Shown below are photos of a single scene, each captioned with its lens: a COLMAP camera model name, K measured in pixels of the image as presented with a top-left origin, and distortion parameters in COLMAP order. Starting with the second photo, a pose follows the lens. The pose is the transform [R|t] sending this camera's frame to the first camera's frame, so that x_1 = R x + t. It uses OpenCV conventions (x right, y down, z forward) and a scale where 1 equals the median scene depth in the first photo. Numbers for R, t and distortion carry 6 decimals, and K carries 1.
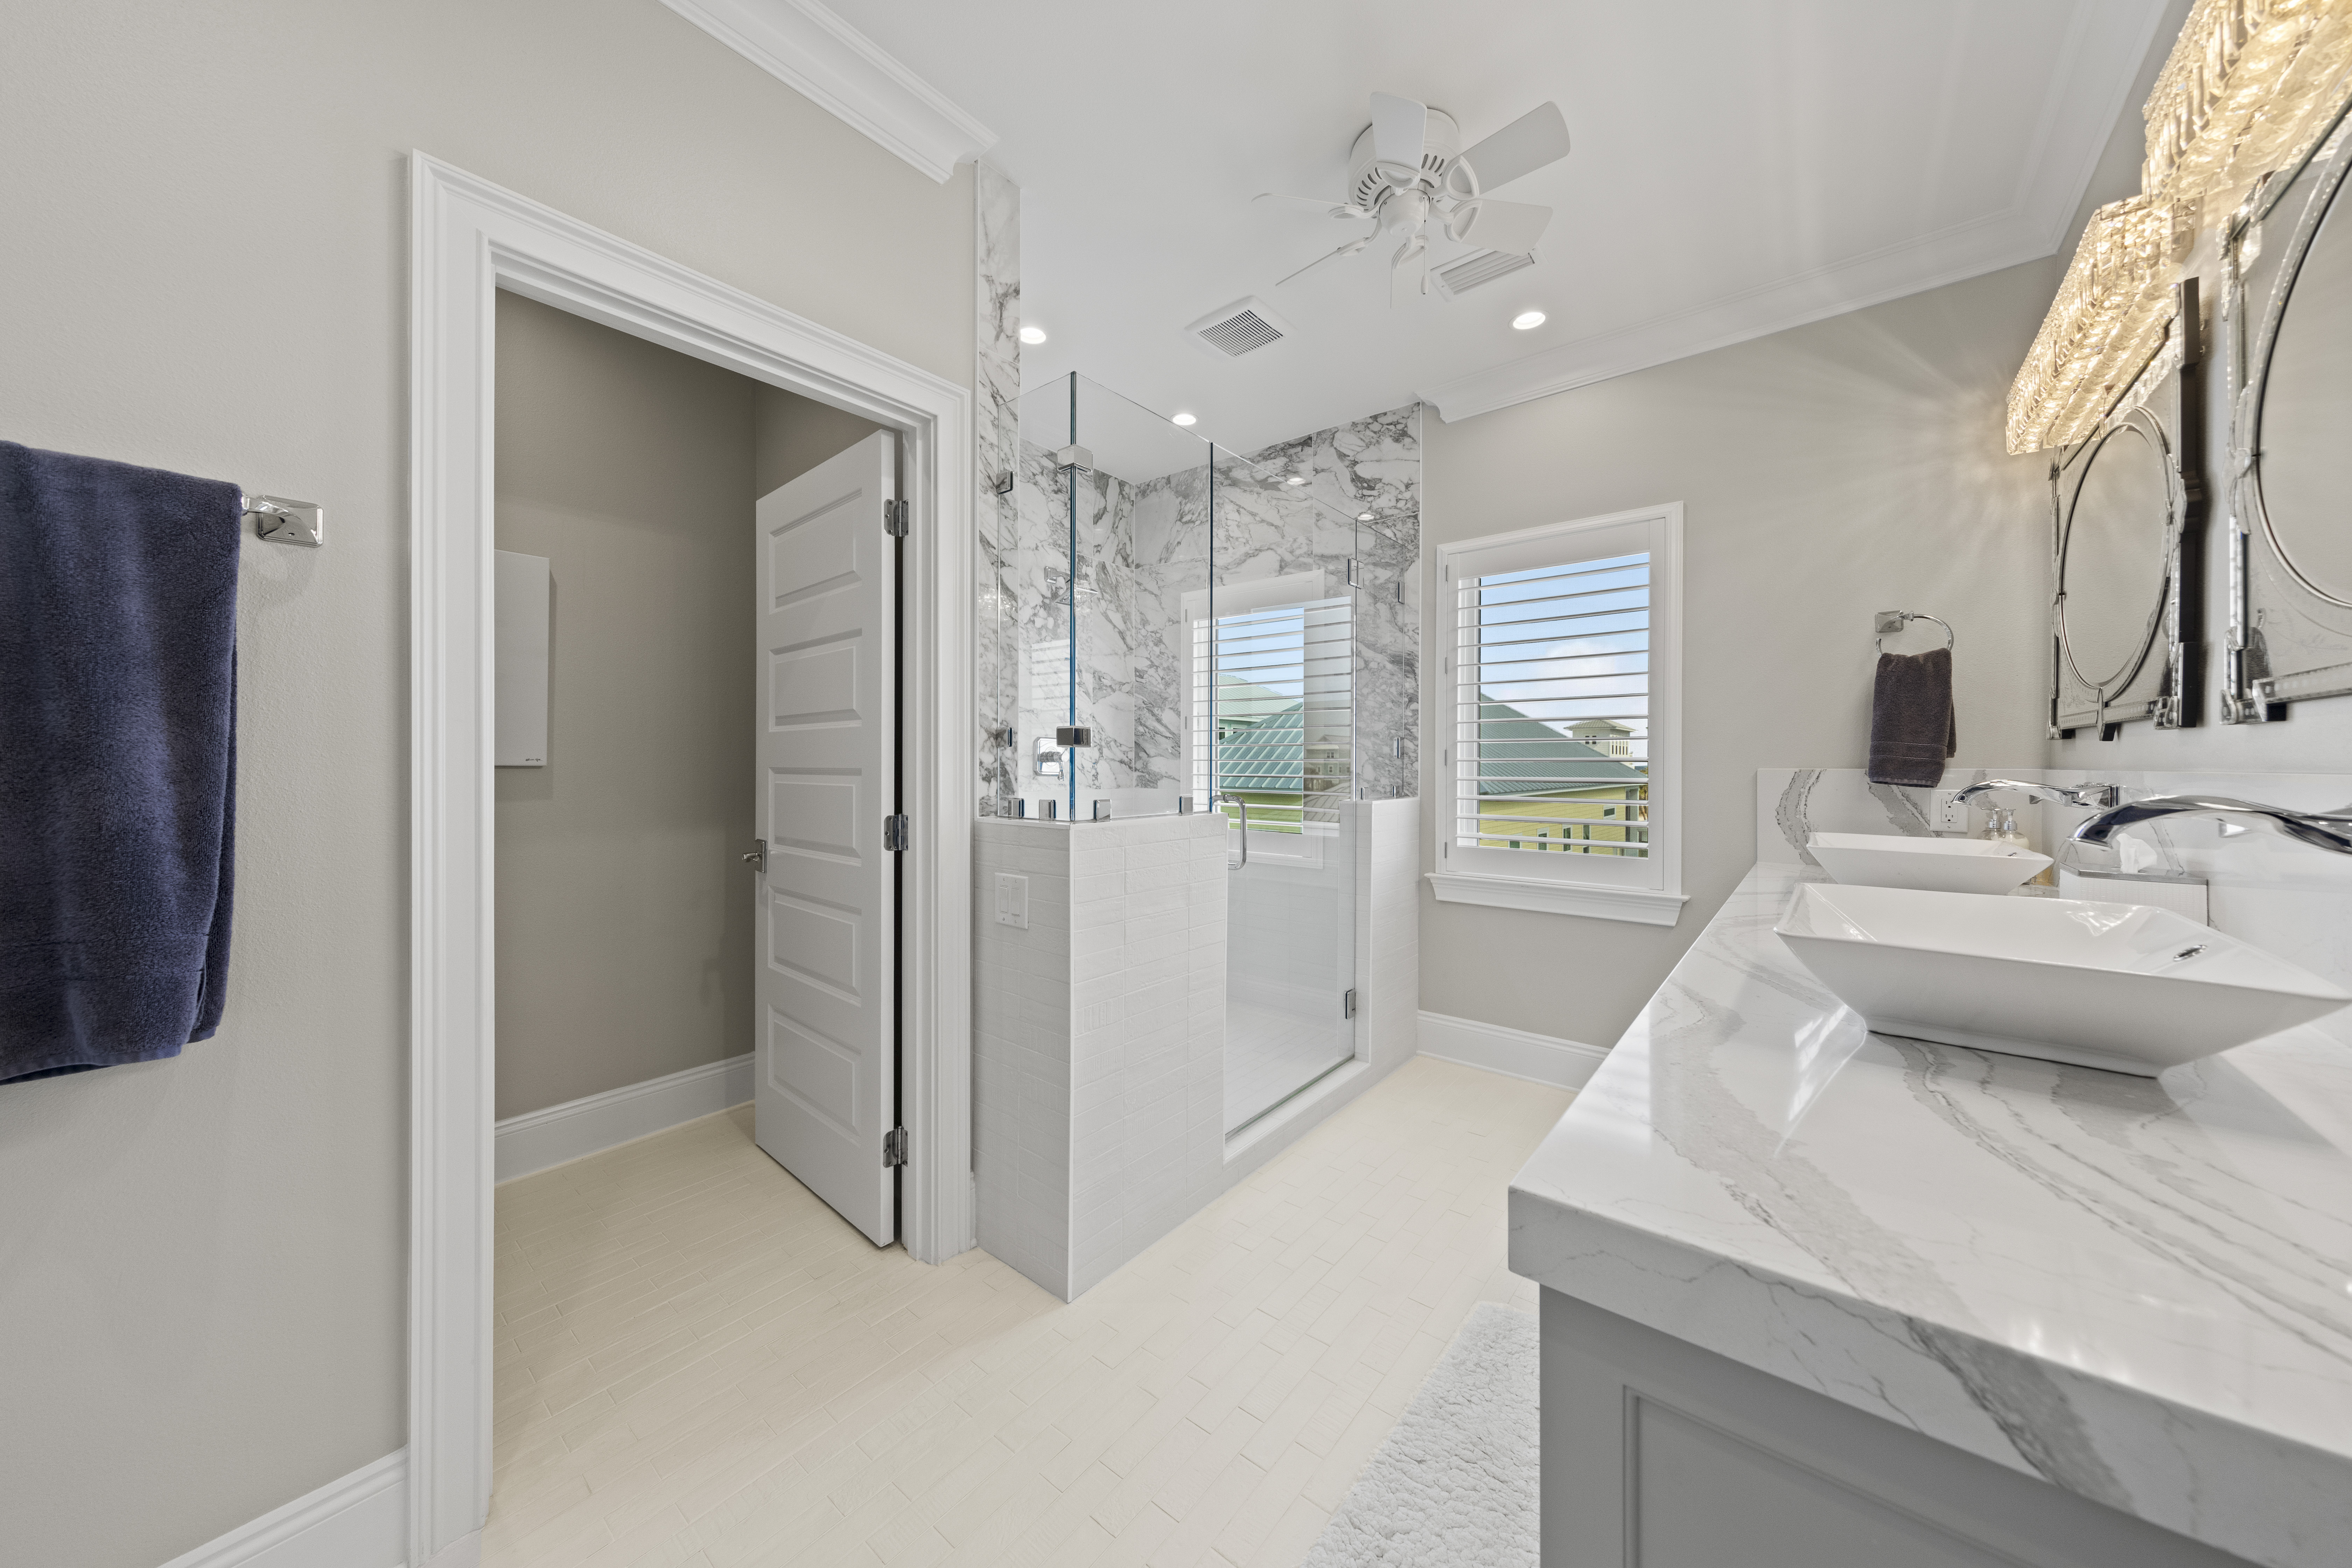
lens RADIAL K [[784.1, 0, 1169.1], [0, 784.1, 768.2], [0, 0, 1]] dist [-0.000492, -0.000017]
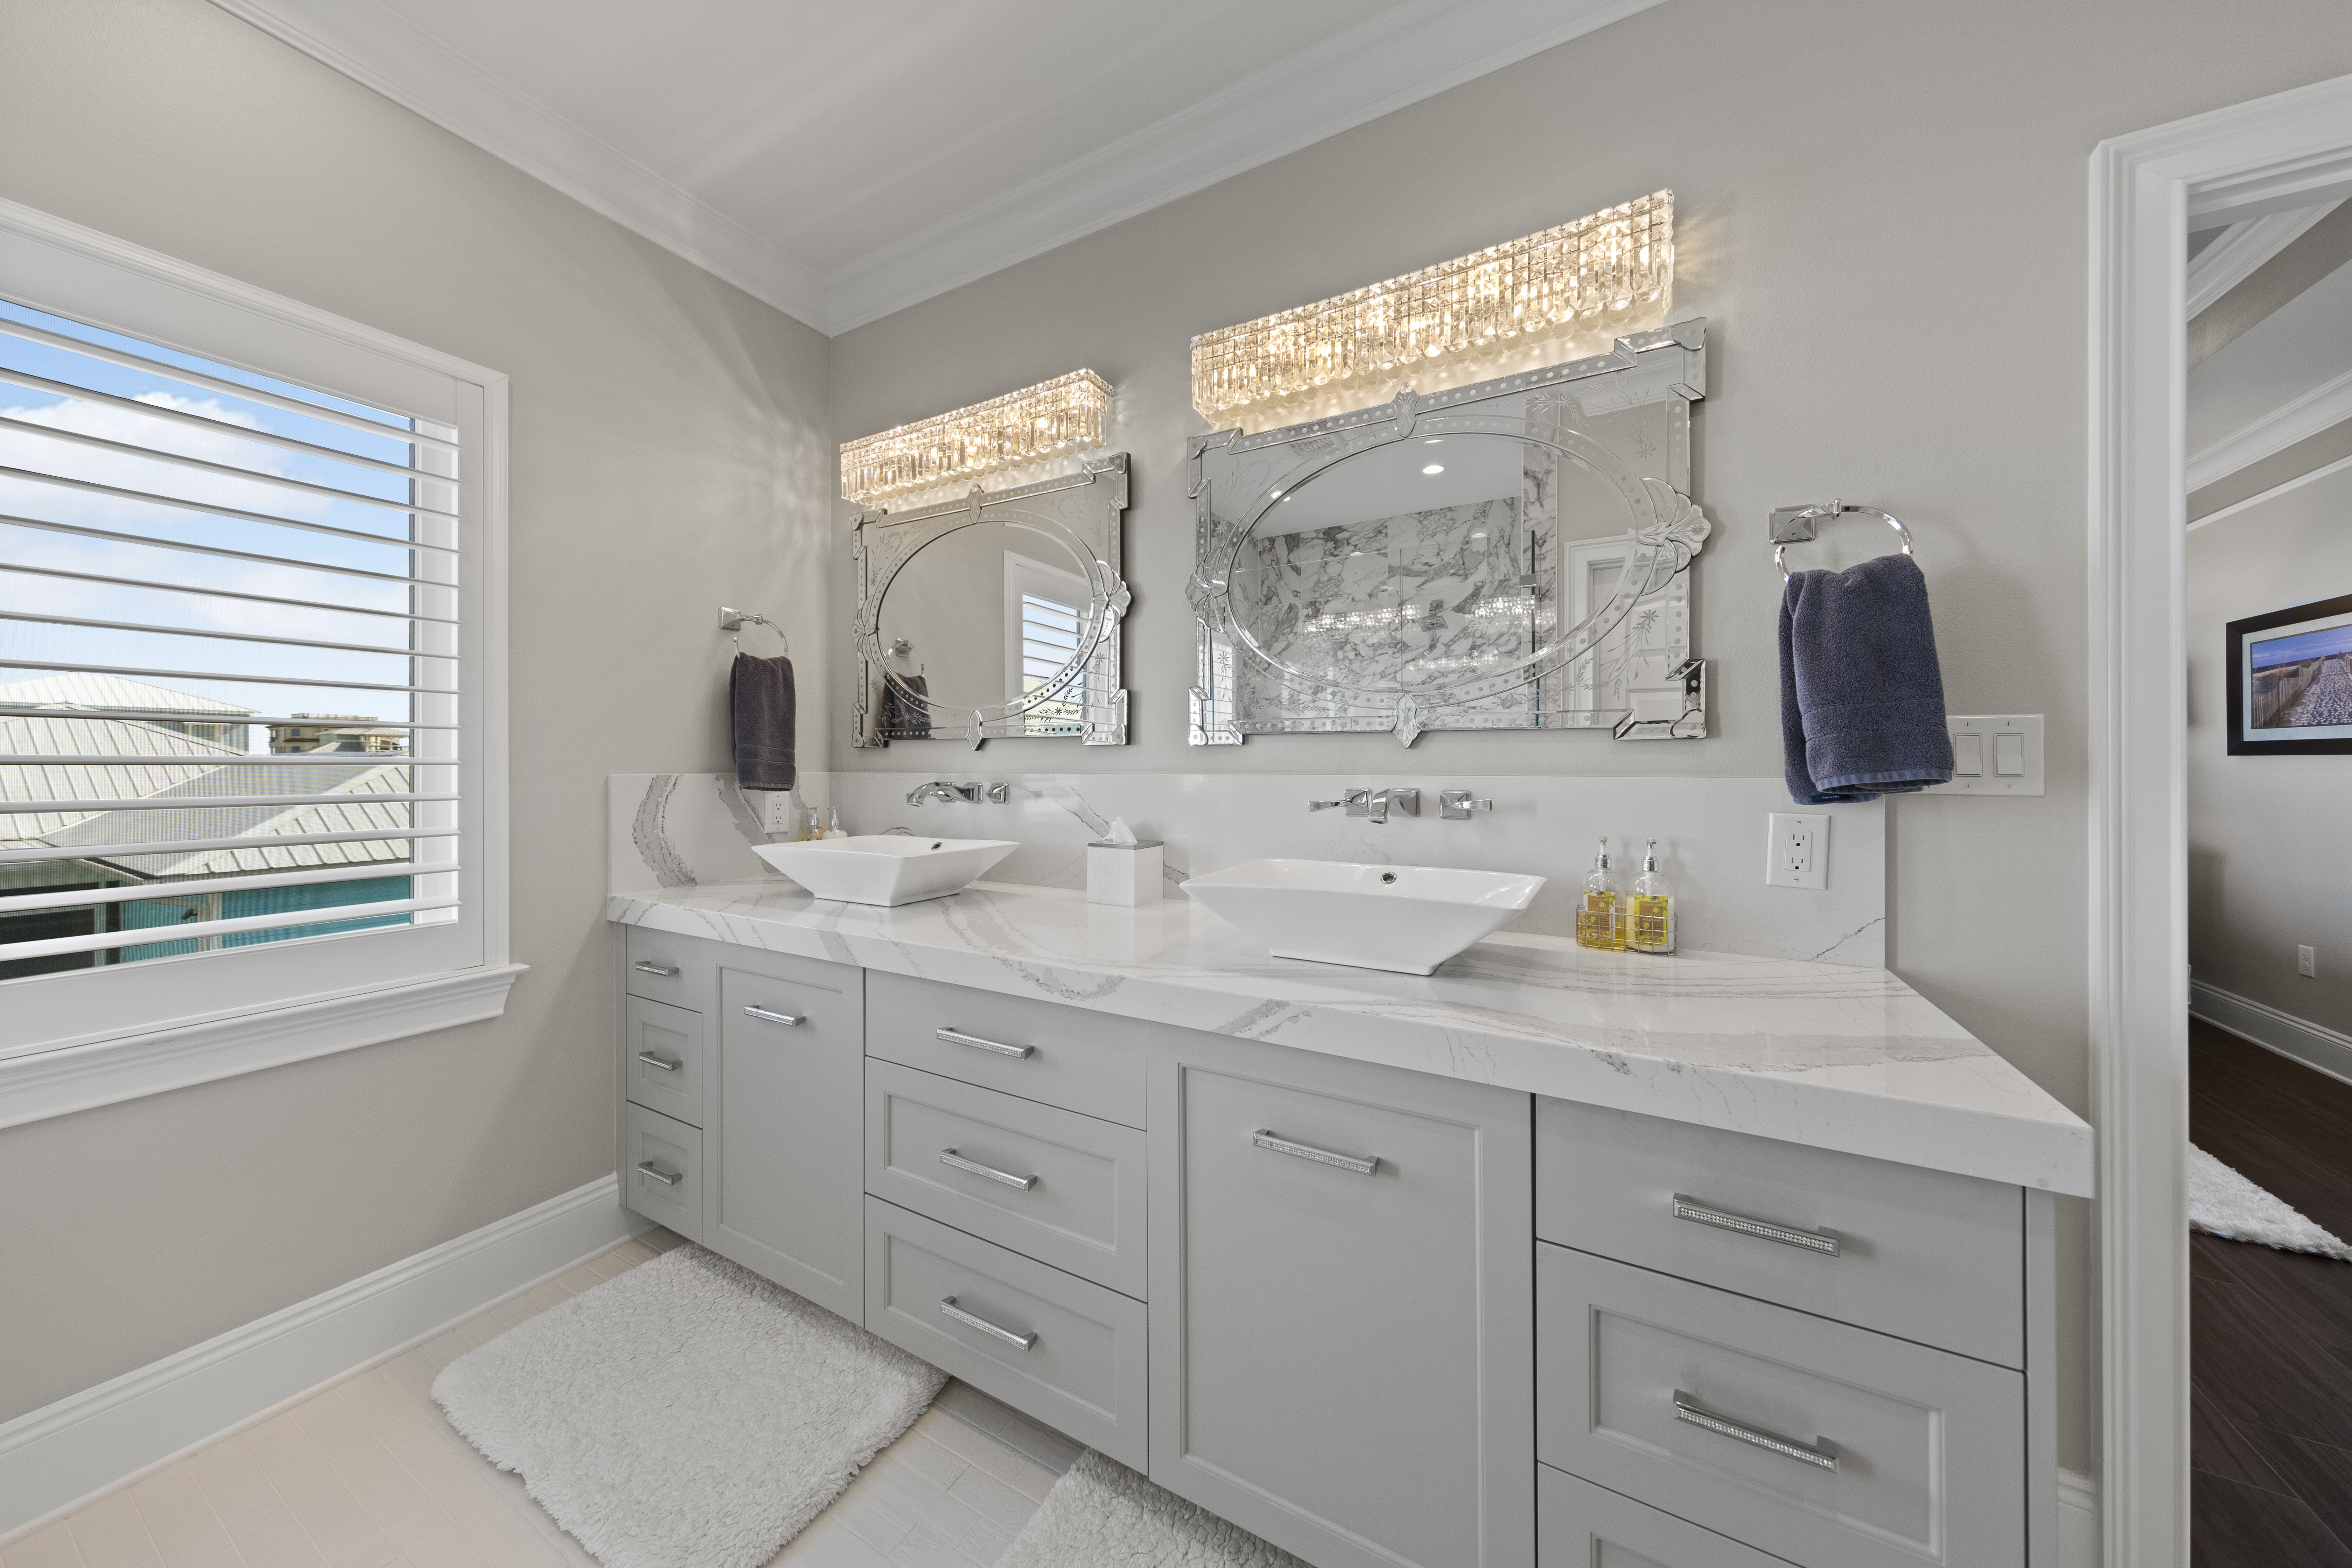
lens RADIAL K [[784.1, 0, 1172.3], [0, 784.1, 761.9], [0, 0, 1]] dist [-0.000492, -0.000017]
pose [[-0.186596, 0.002533, 0.982433, -0.122860], [0.006230, 0.999980, -0.001395, -0.008516], [-0.982417, 0.005860, -0.186608, 0.664141]]
